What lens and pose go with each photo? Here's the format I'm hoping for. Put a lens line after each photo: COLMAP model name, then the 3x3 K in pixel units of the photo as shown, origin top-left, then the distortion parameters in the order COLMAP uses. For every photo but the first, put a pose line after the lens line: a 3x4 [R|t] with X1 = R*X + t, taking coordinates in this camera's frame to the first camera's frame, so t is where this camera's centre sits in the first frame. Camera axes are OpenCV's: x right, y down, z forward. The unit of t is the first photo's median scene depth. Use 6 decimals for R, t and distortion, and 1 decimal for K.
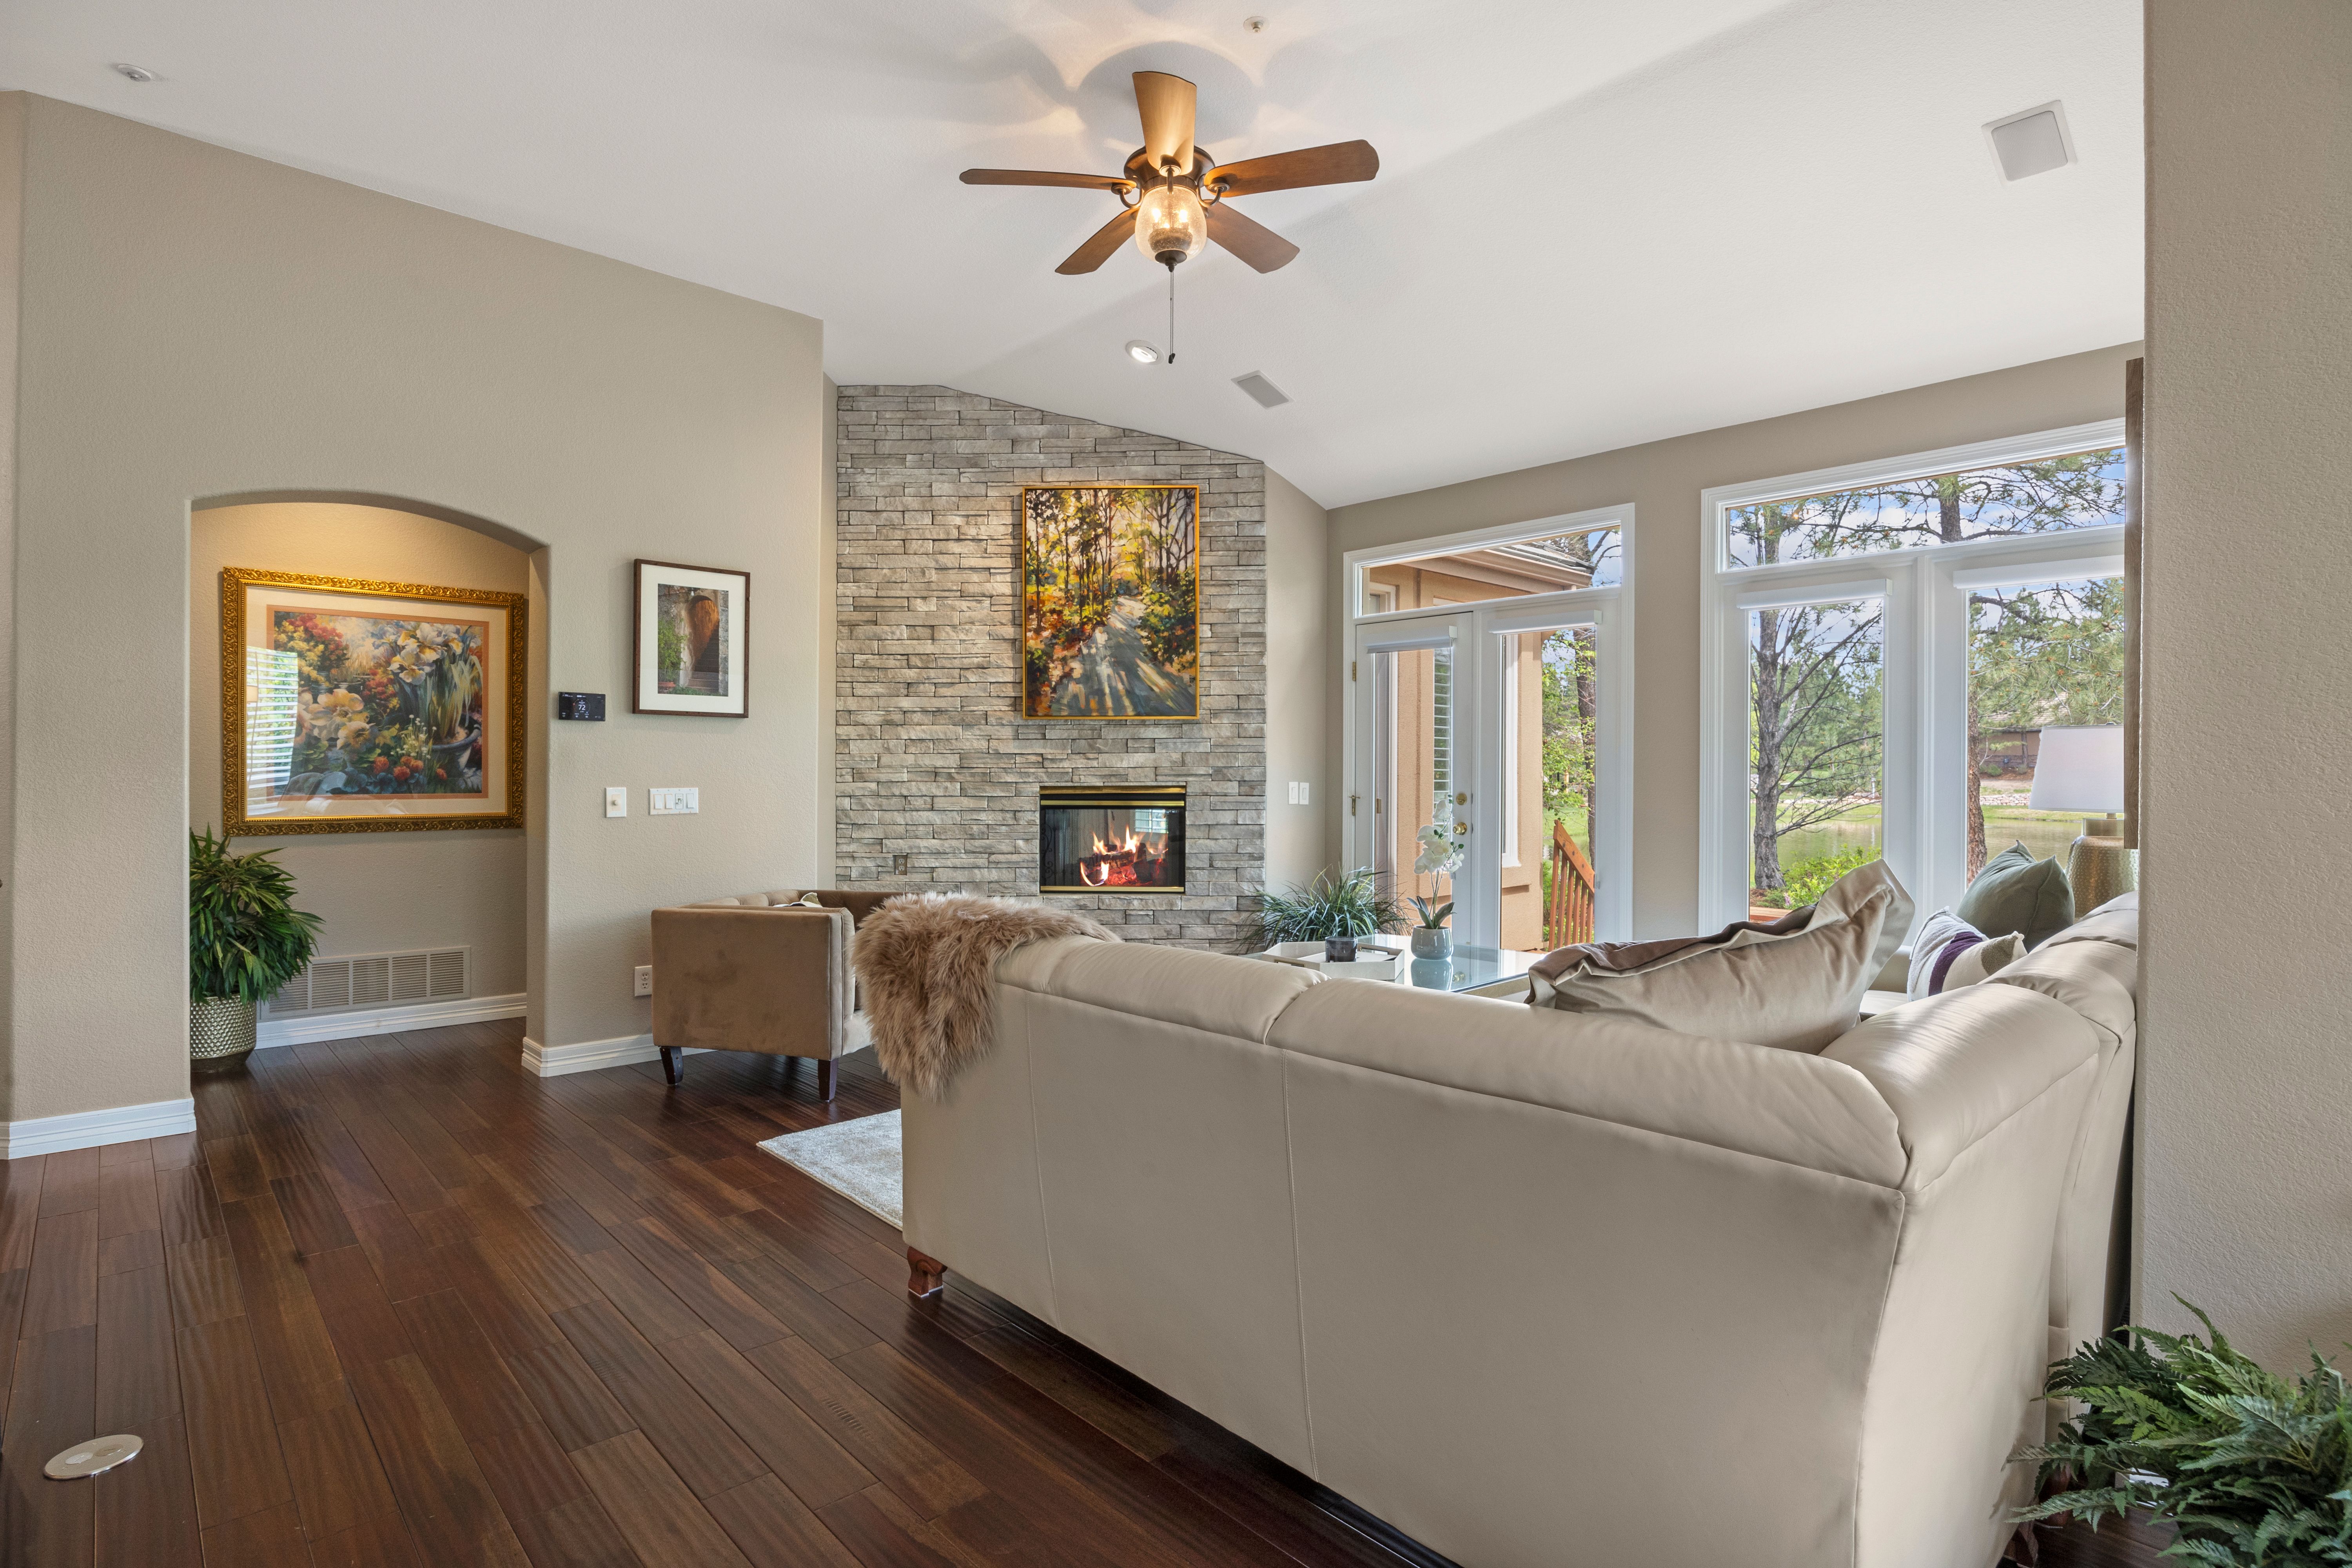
lens RADIAL K [[1132.7, 0, 1165.1], [0, 1132.7, 787.6], [0, 0, 1]] dist [-0.011927, 0.000937]
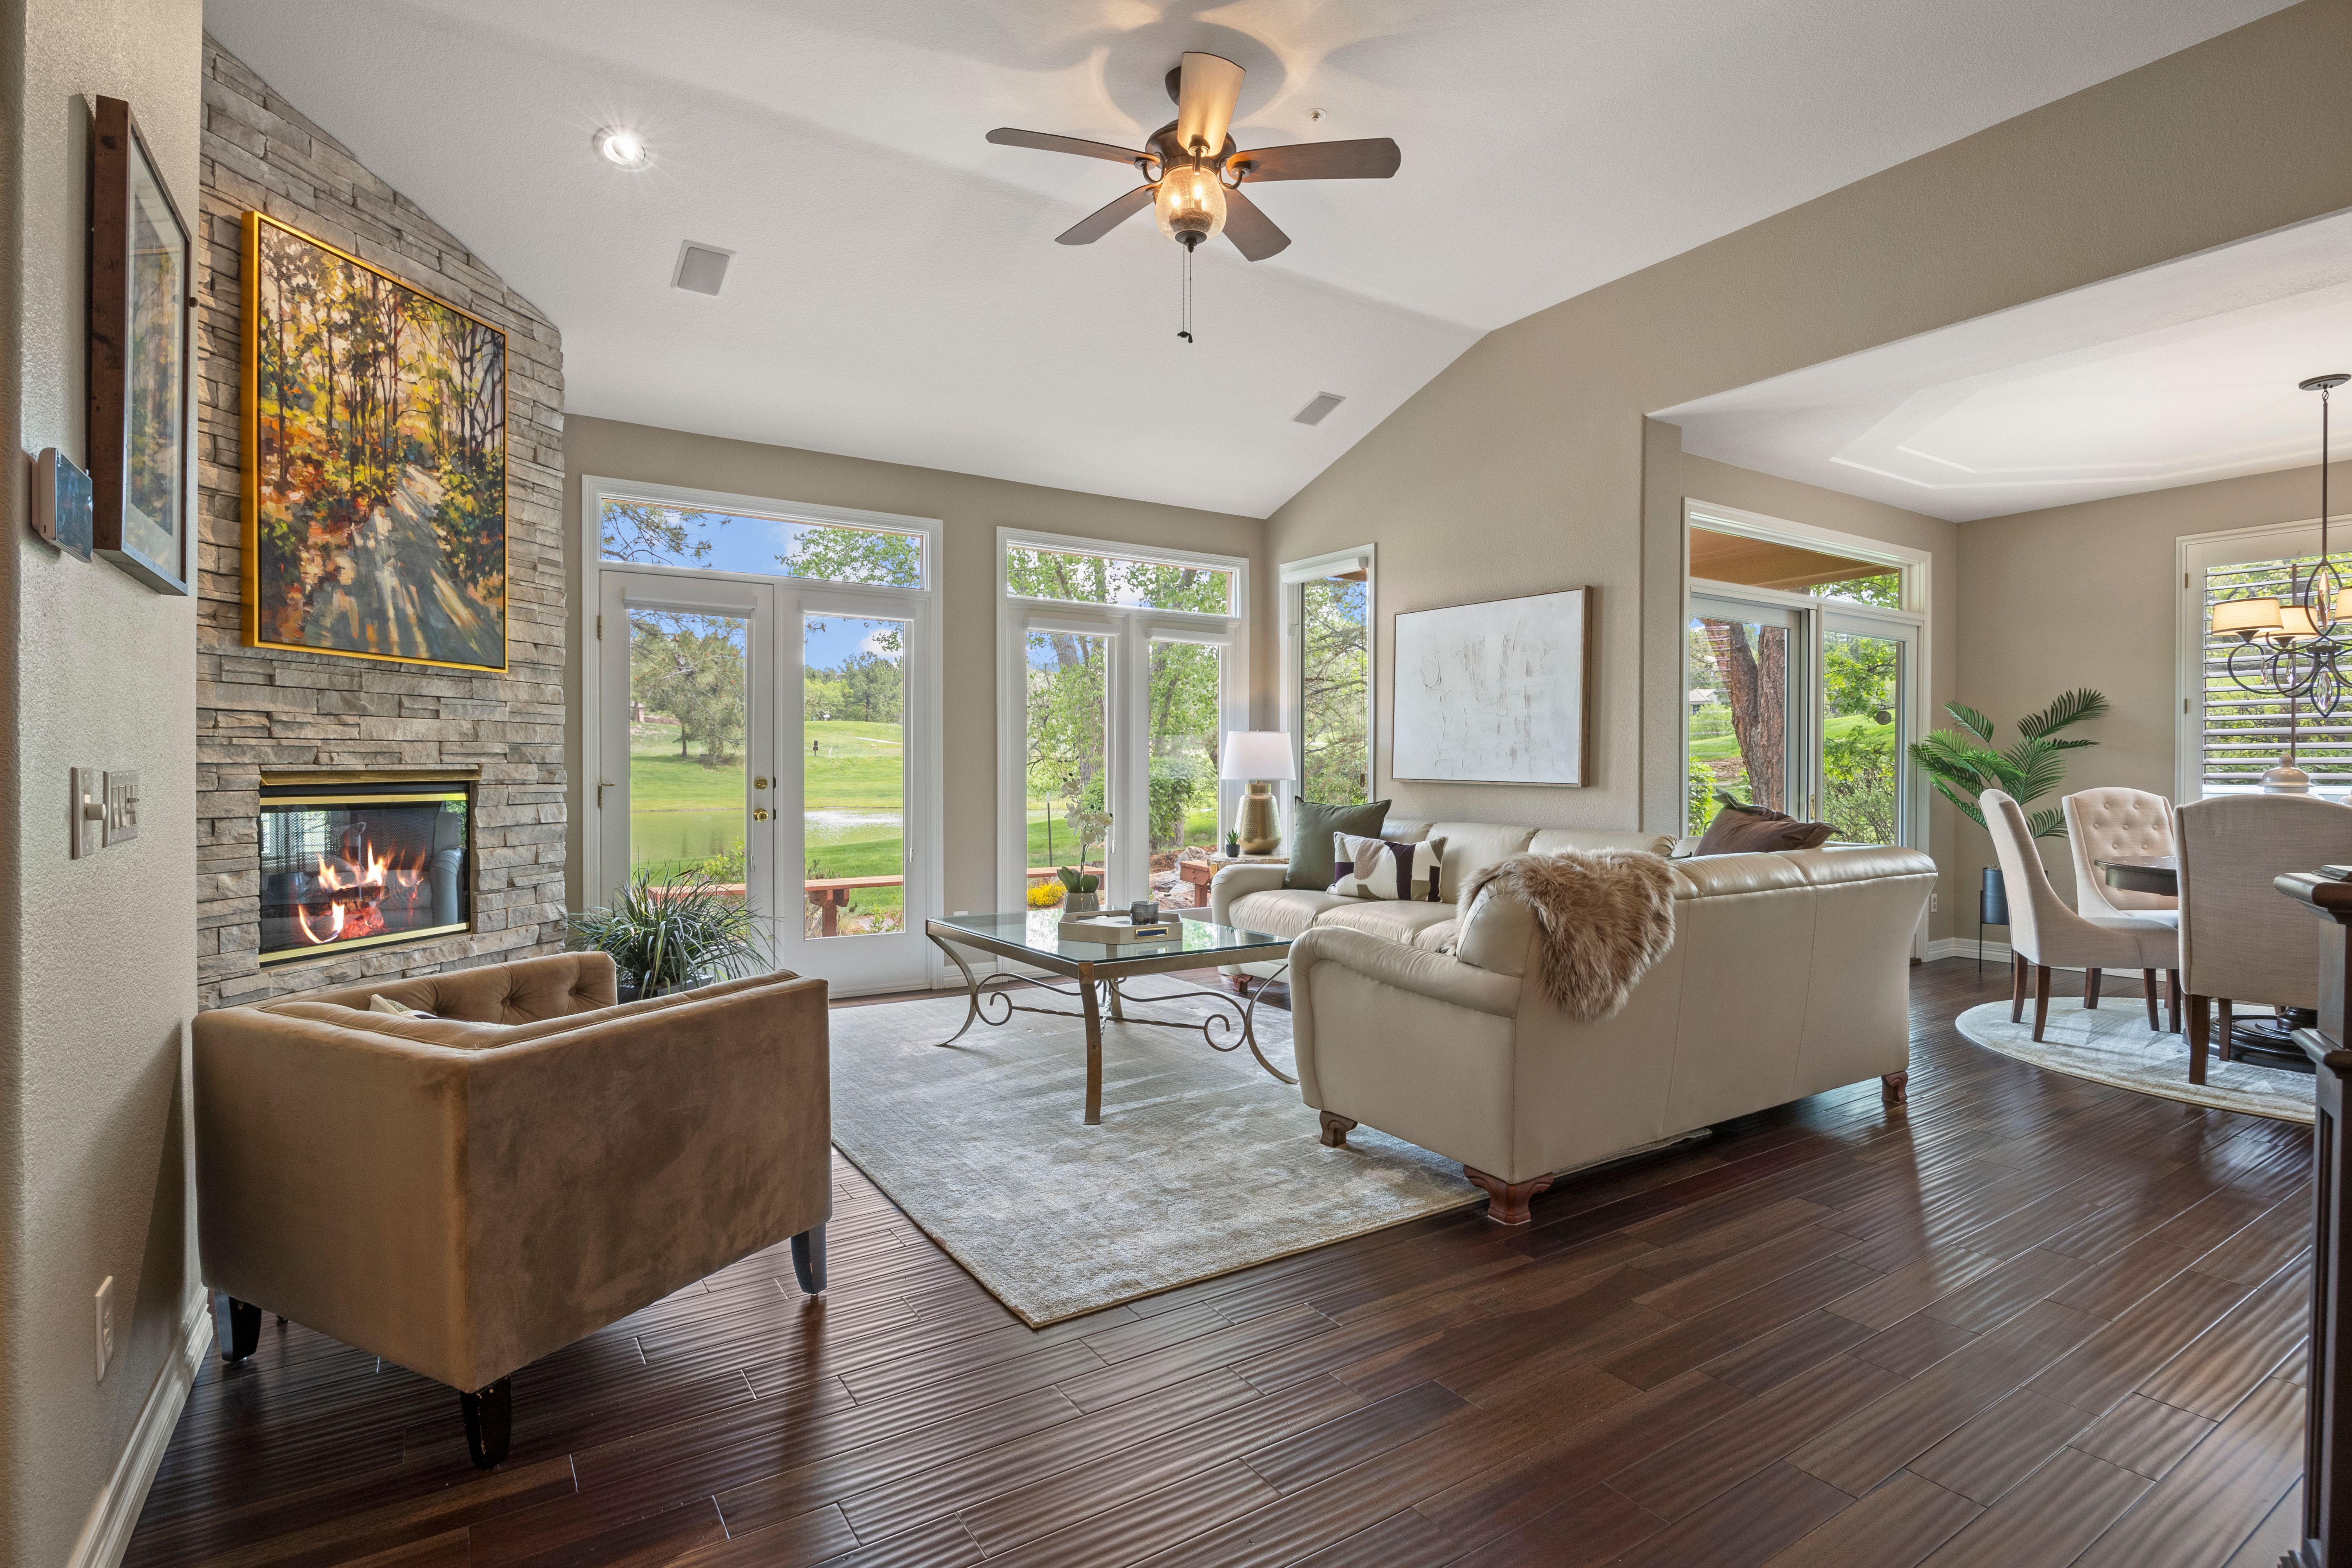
lens RADIAL K [[1132.7, 0, 1177.8], [0, 1132.7, 783.0], [0, 0, 1]] dist [-0.011927, 0.000937]
pose [[0.179670, -0.013110, 0.983640, -0.571086], [0.009968, 0.999884, 0.011506, 0.002506], [-0.983676, 0.007737, 0.179780, 0.477401]]
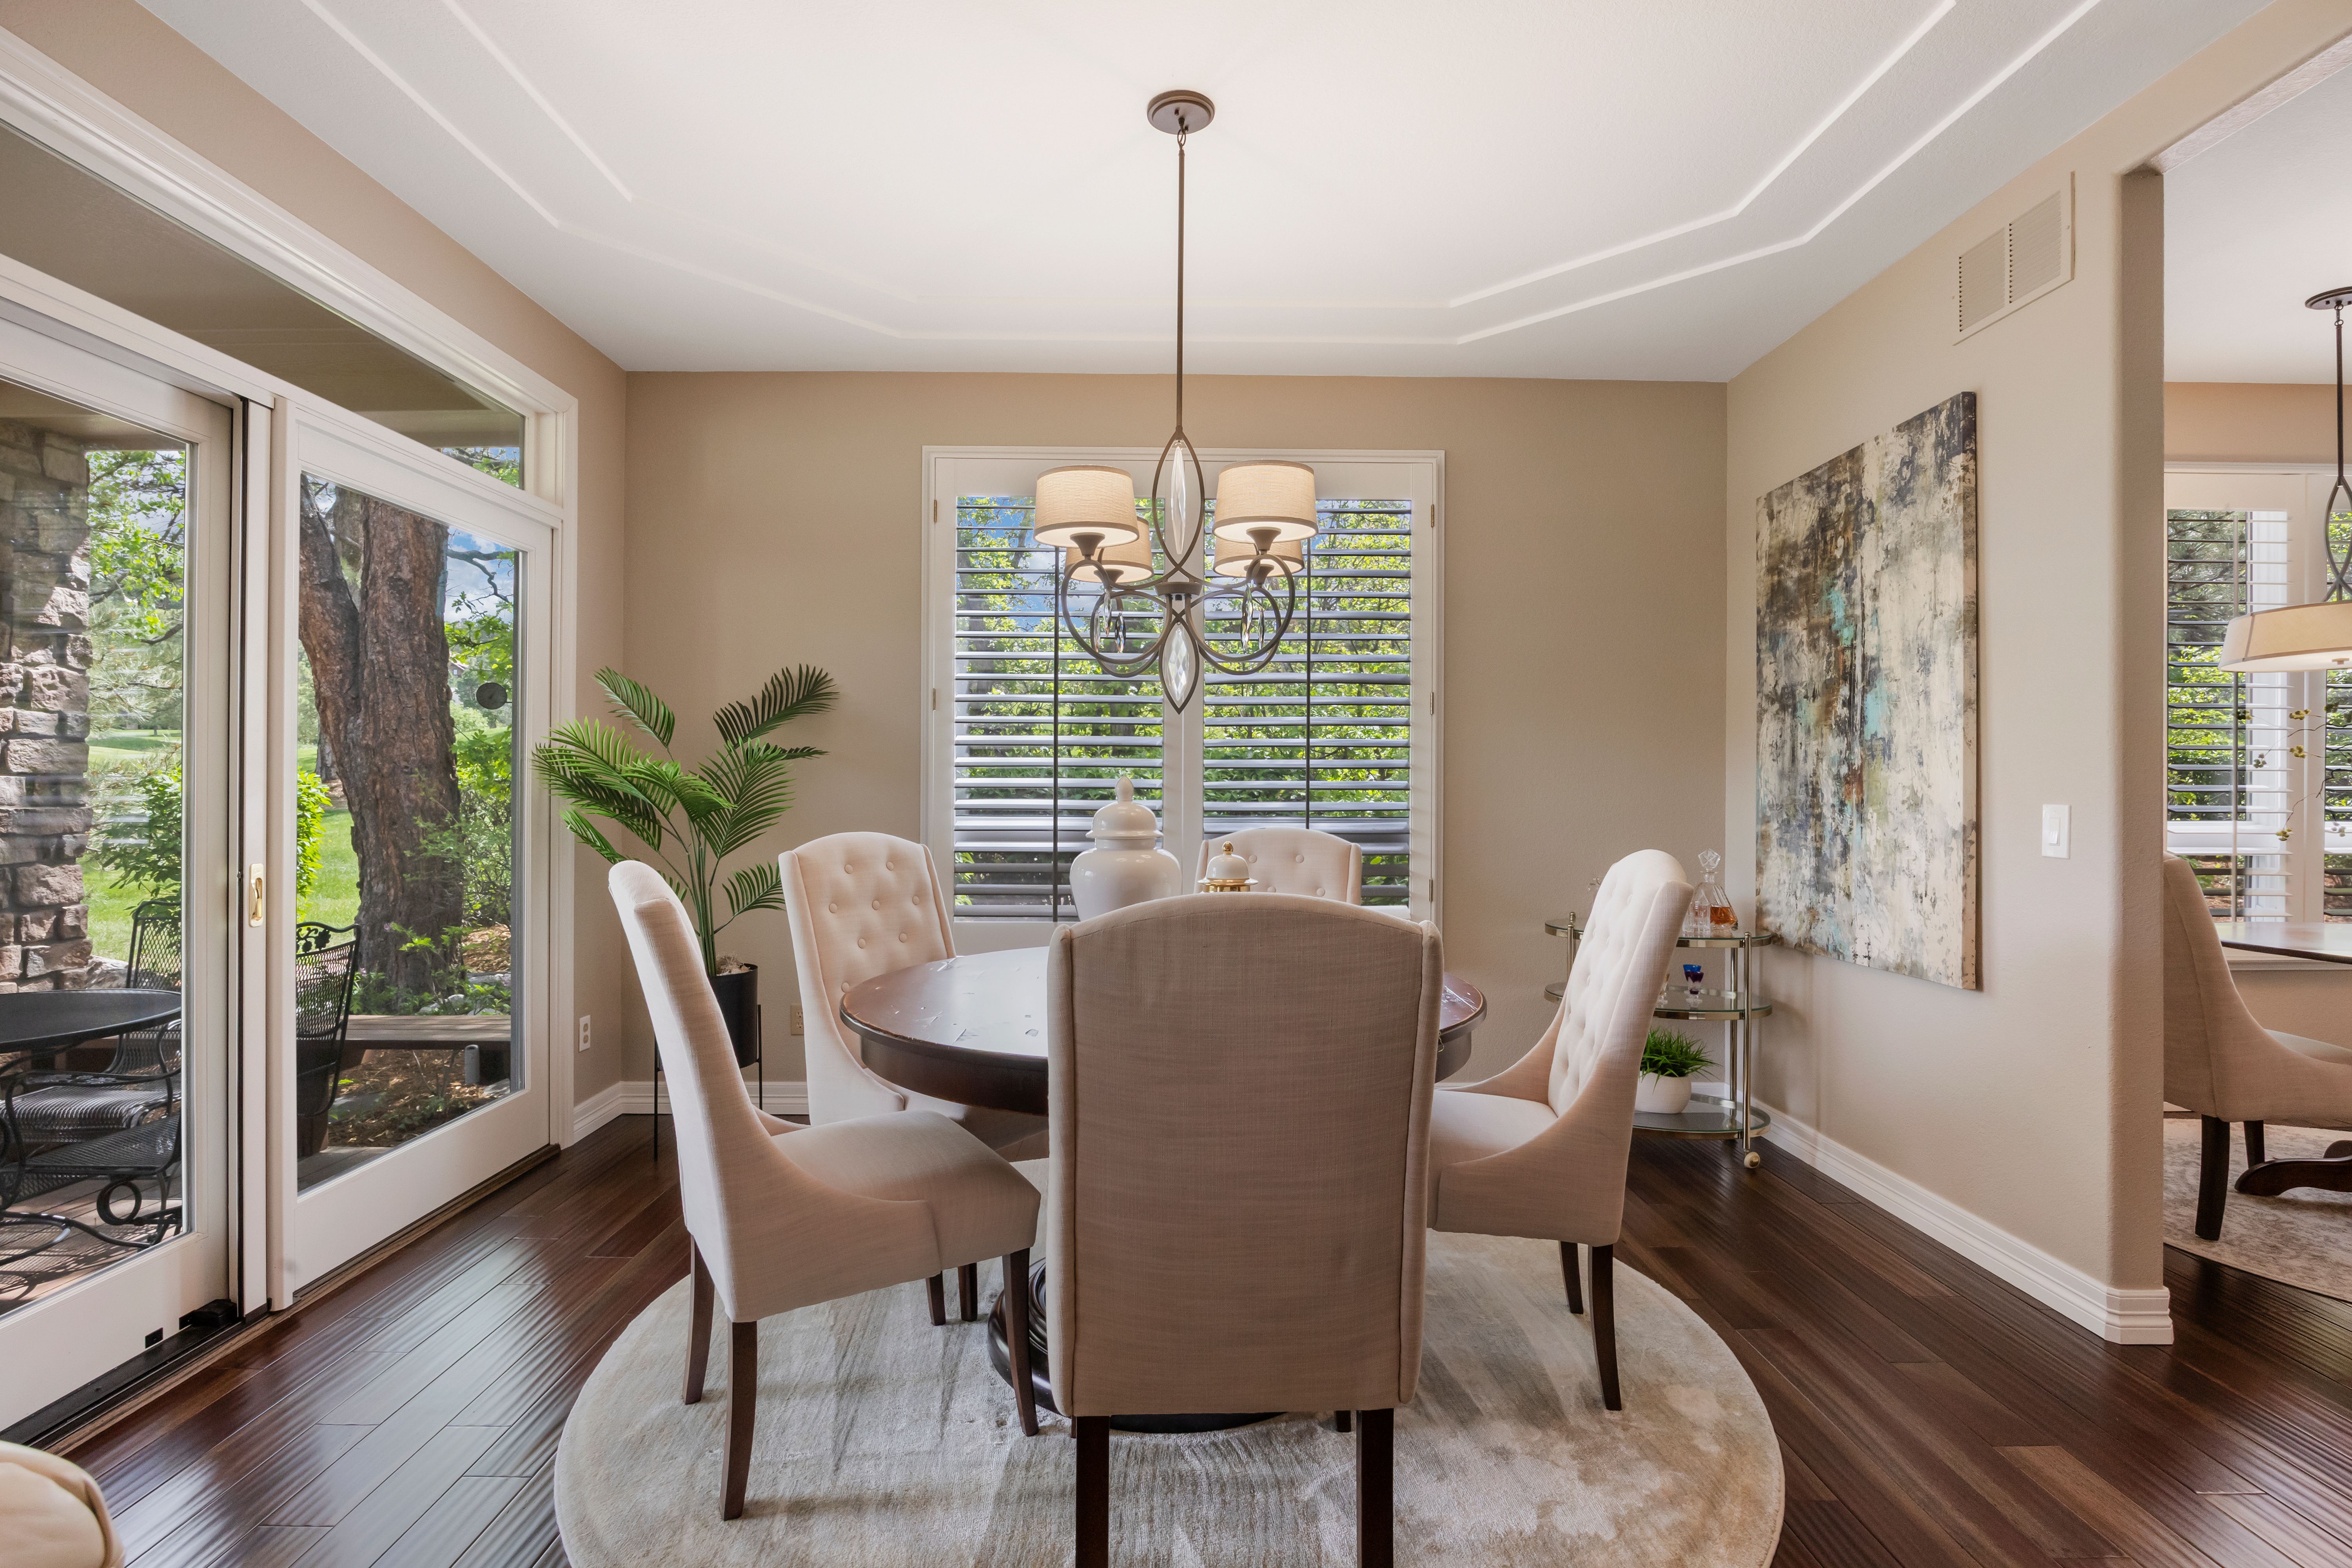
lens RADIAL K [[1132.7, 0, 1179.1], [0, 1132.7, 784.8], [0, 0, 1]] dist [-0.011927, 0.000937]
pose [[-0.738006, -0.009414, 0.674729, -0.537181], [-0.000565, 0.999911, 0.013333, 0.002126], [-0.674794, 0.009459, -0.737945, 0.459639]]
